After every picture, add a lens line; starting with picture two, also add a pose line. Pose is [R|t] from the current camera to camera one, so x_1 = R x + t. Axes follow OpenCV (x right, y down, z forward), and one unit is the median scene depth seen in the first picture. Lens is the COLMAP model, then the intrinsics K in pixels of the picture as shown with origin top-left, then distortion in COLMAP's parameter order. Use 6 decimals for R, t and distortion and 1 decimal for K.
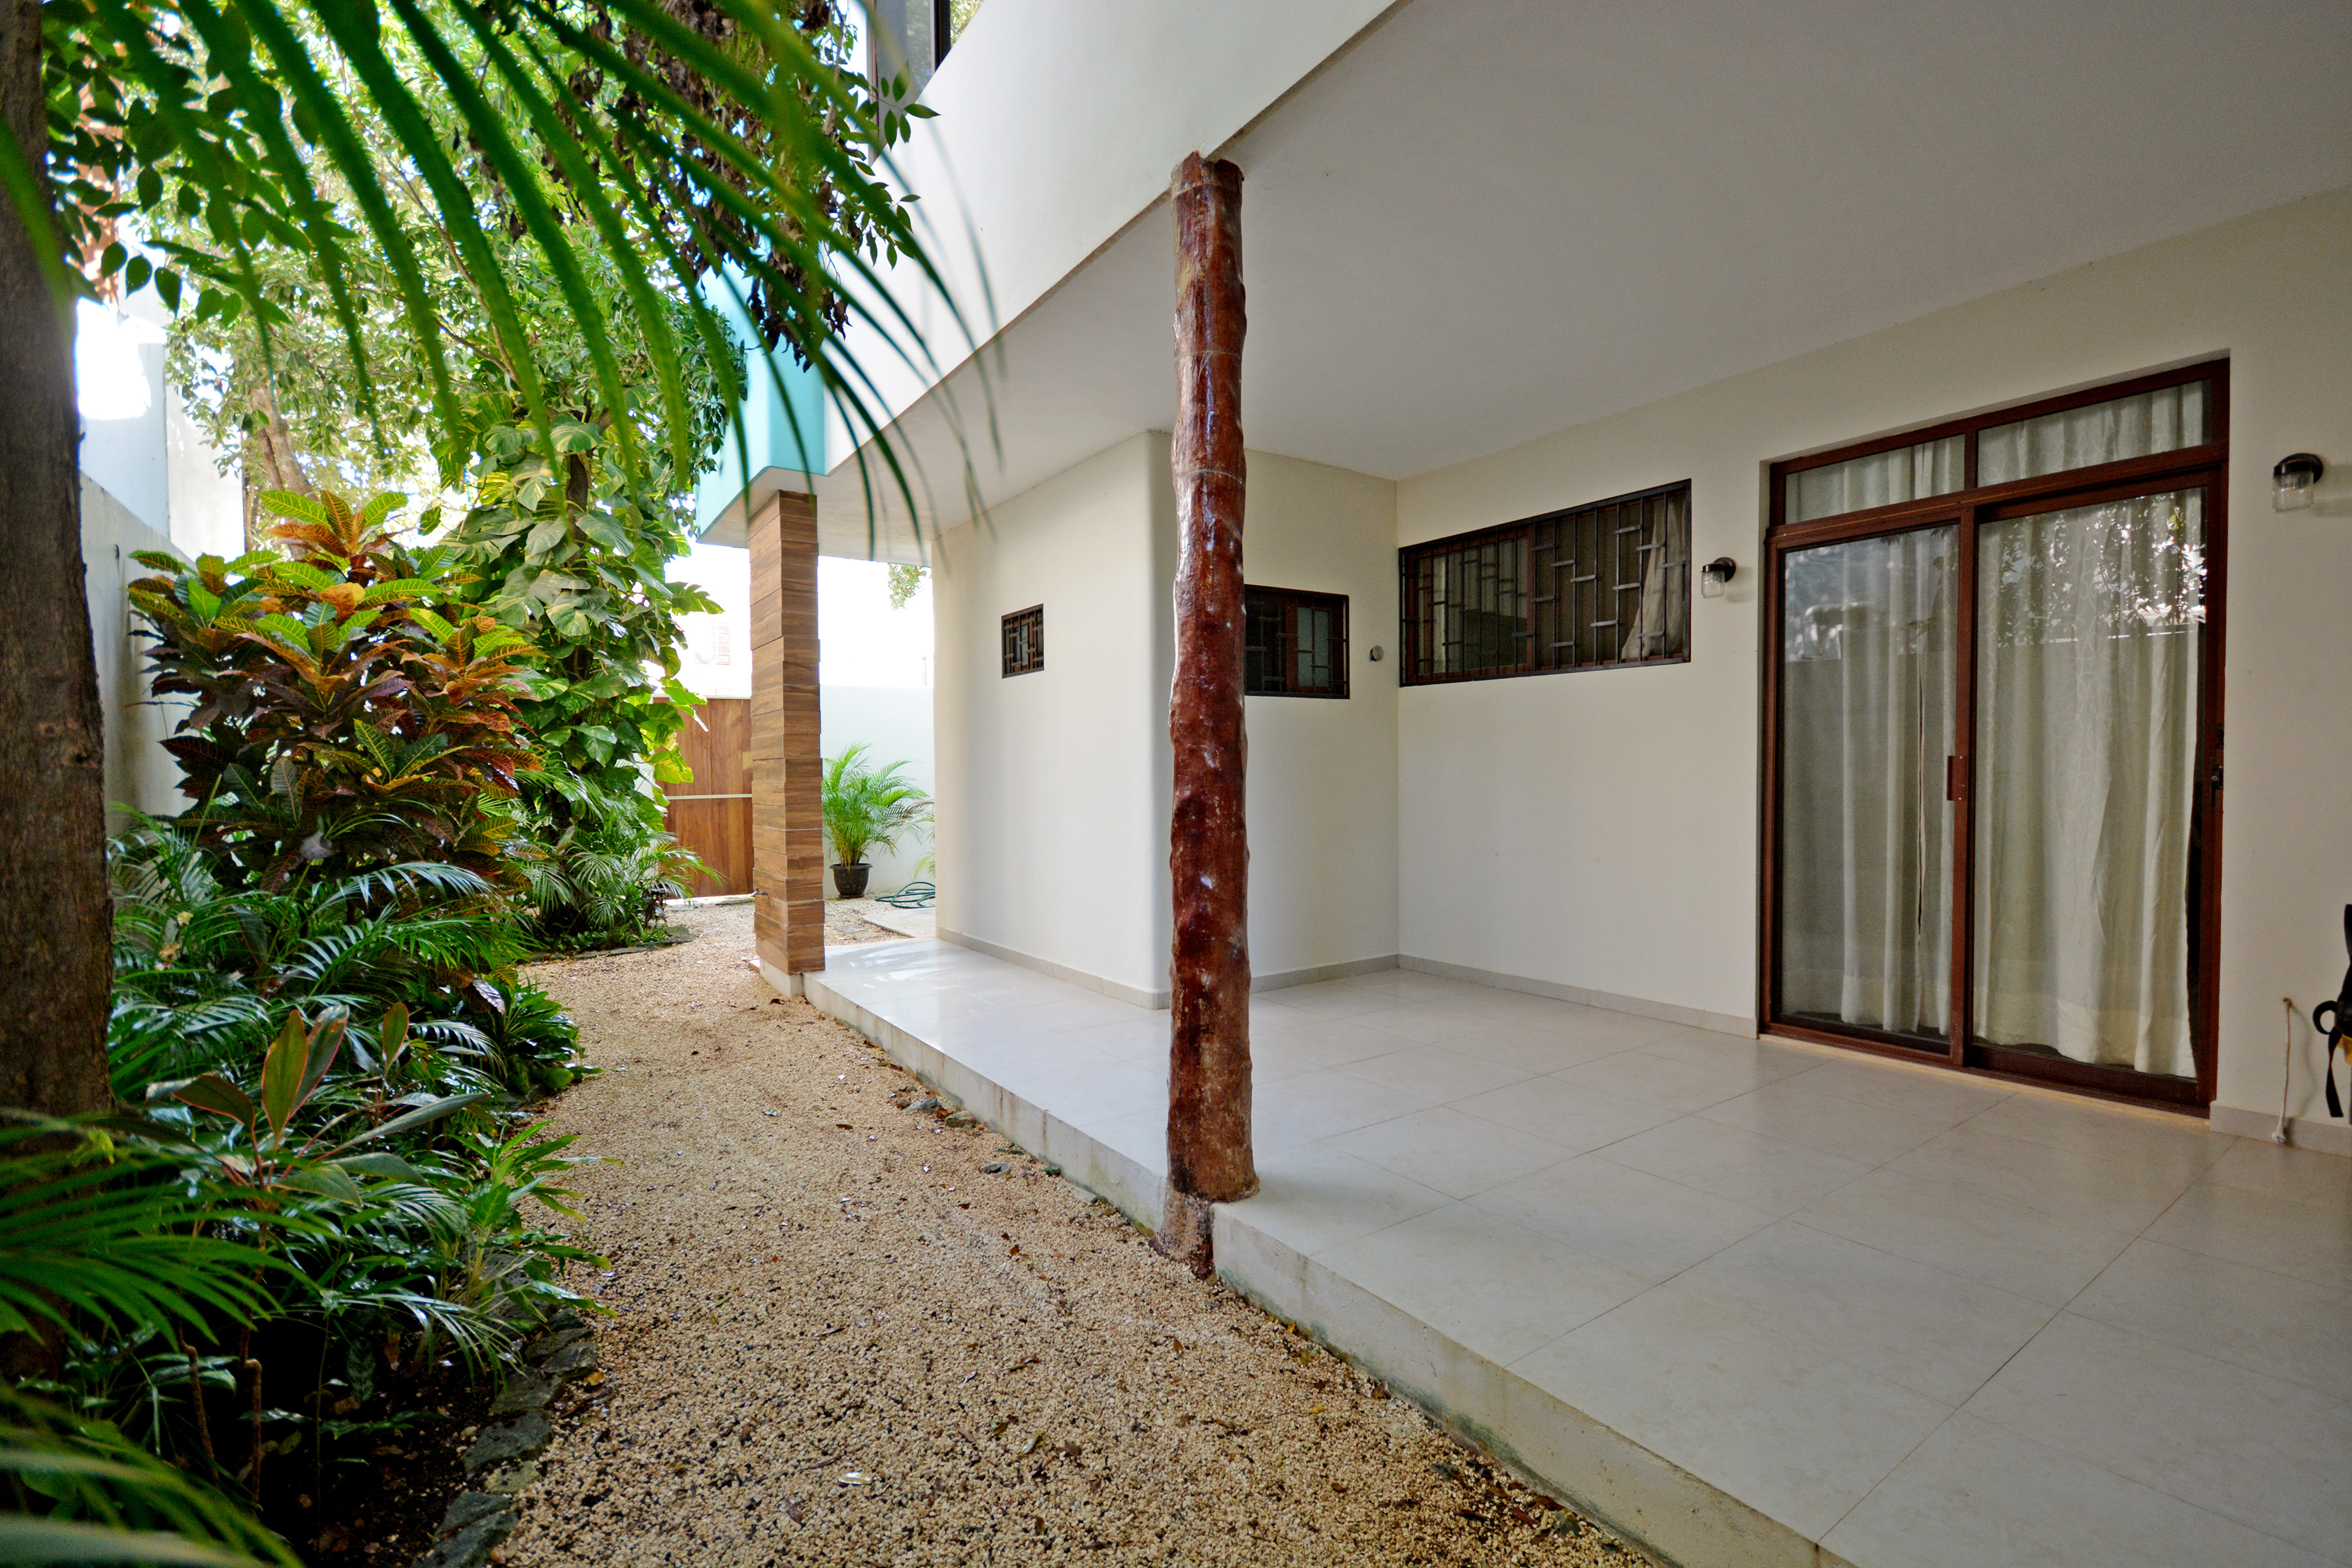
lens RADIAL K [[1036.2, 0, 1172.9], [0, 1036.2, 794.5], [0, 0, 1]] dist [-0.012943, 0.000063]
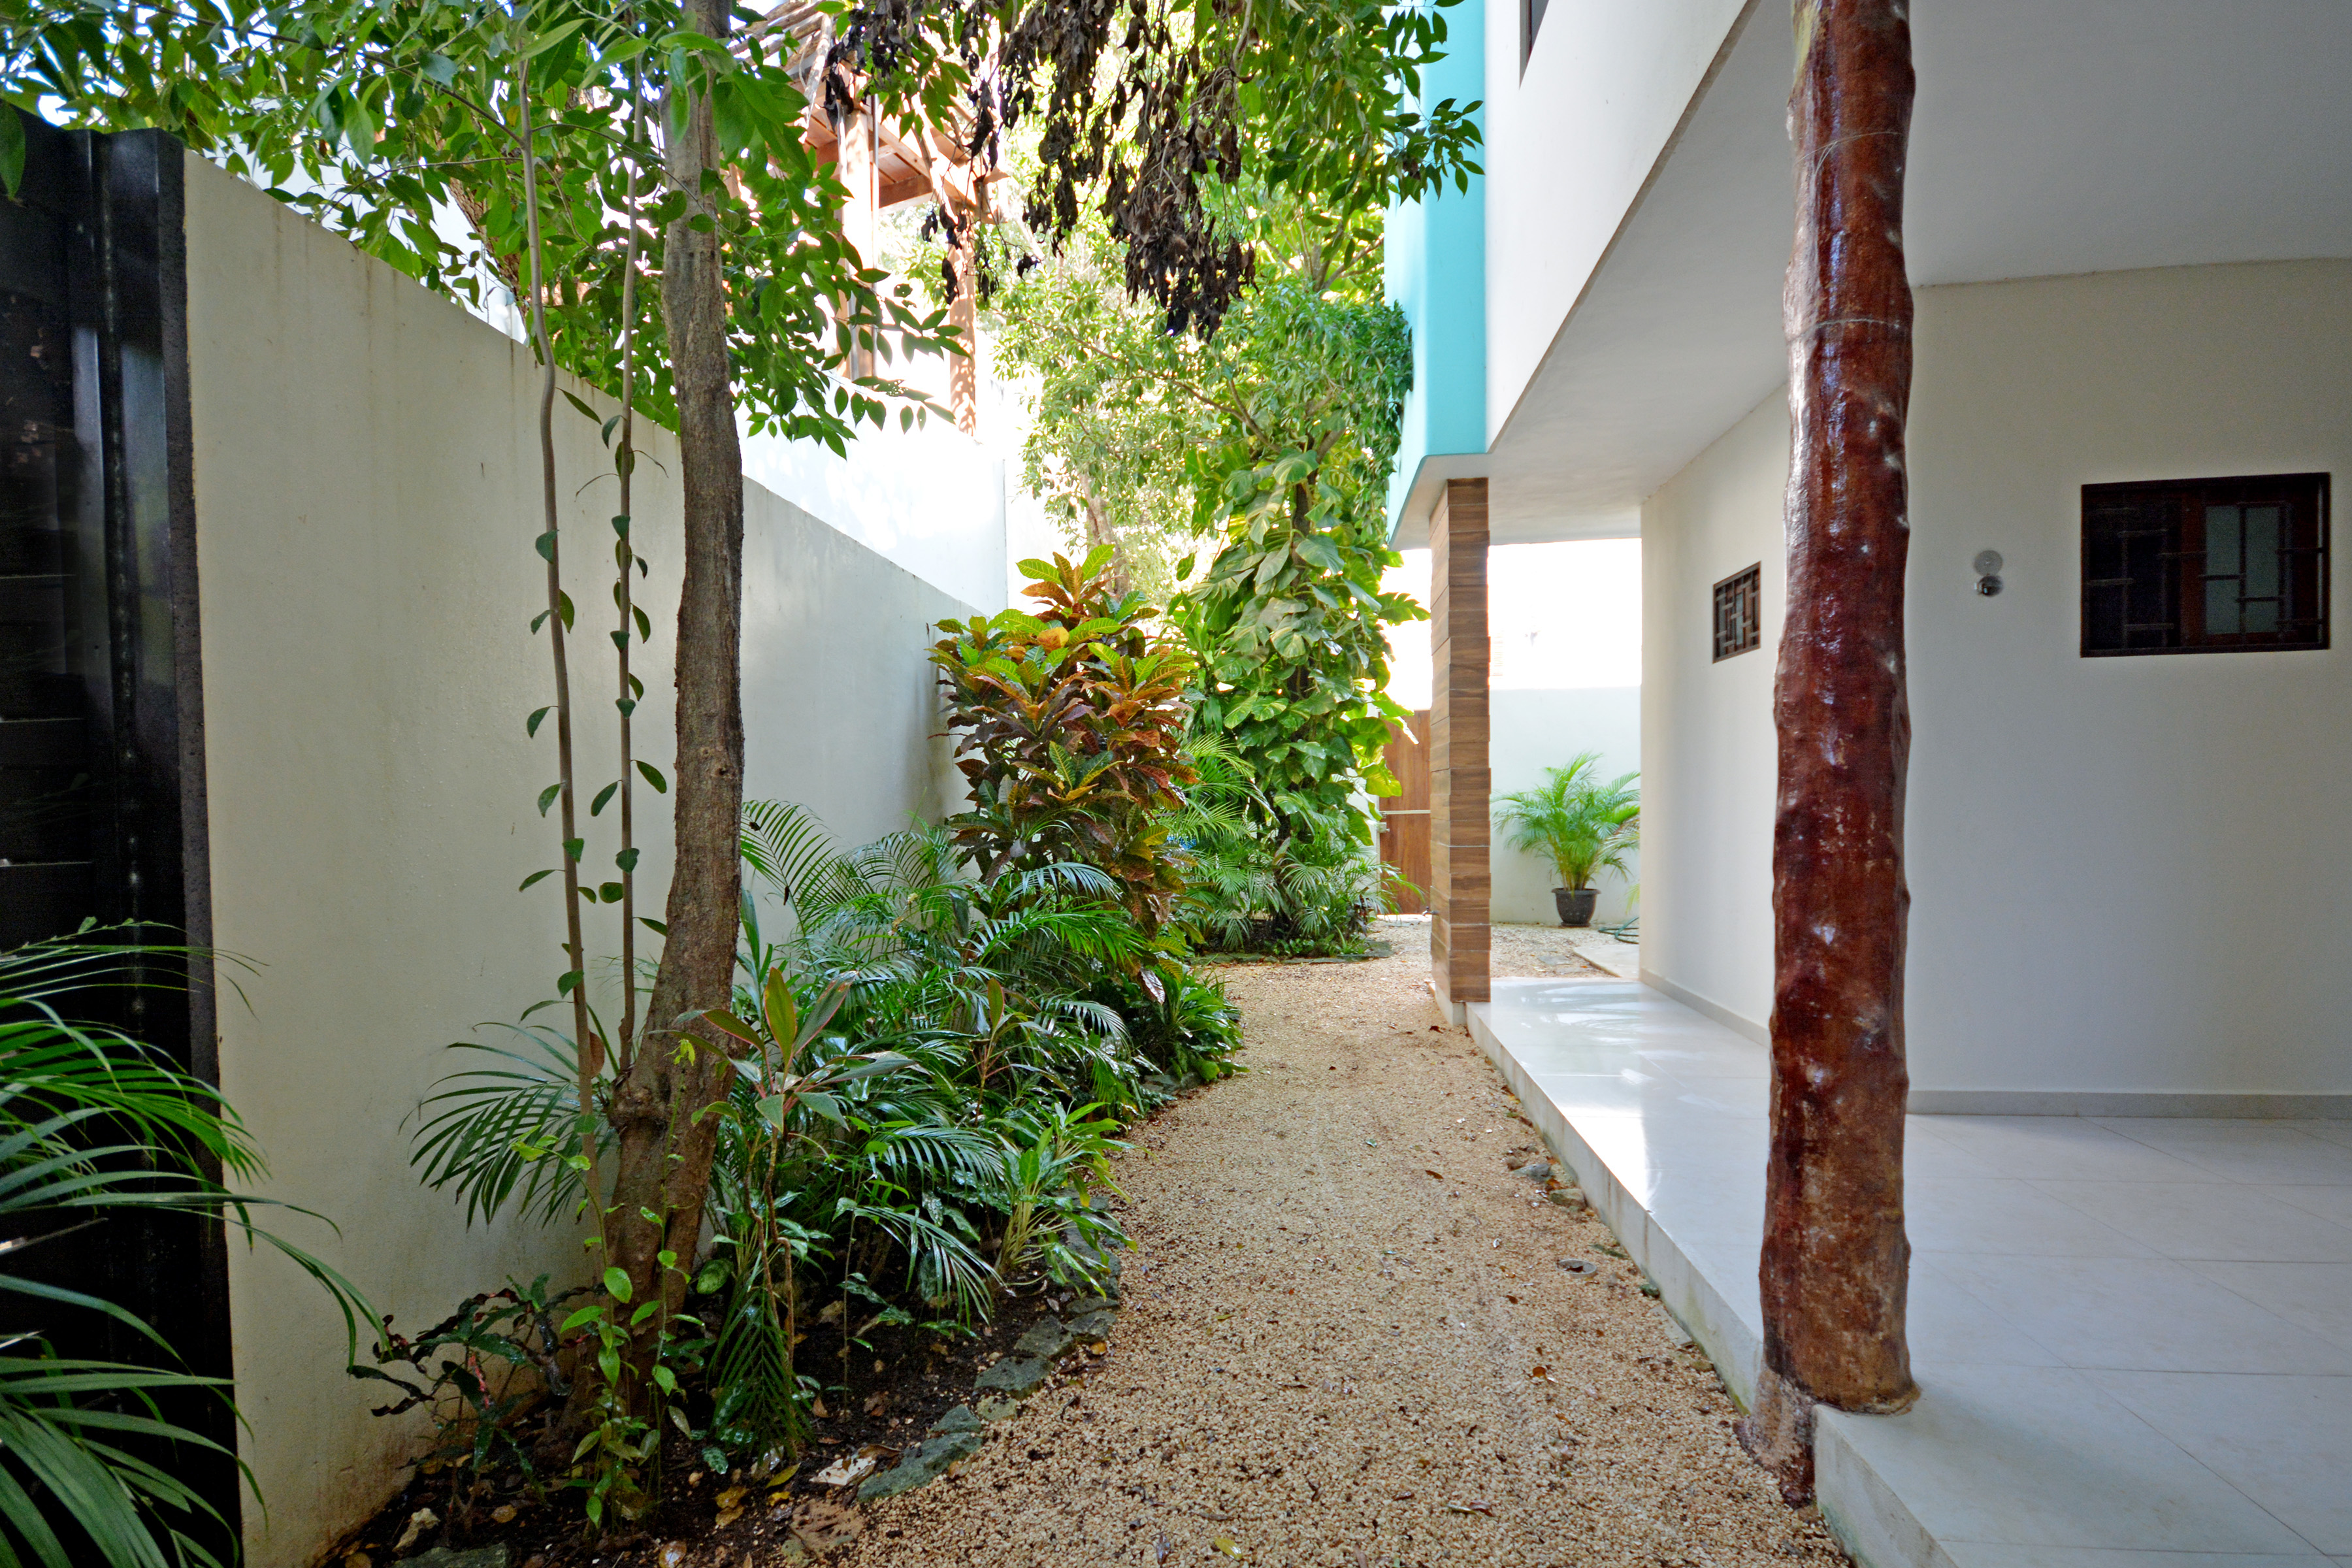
lens RADIAL K [[1118.2, 0, 1237.1], [0, 1118.2, 831.7], [0, 0, 1]] dist [-0.003526, 0.000277]
pose [[0.727249, 0.016541, -0.686174, 0.175499], [-0.007029, 0.999837, 0.016653, 0.005803], [0.686337, -0.007288, 0.727247, 0.138094]]
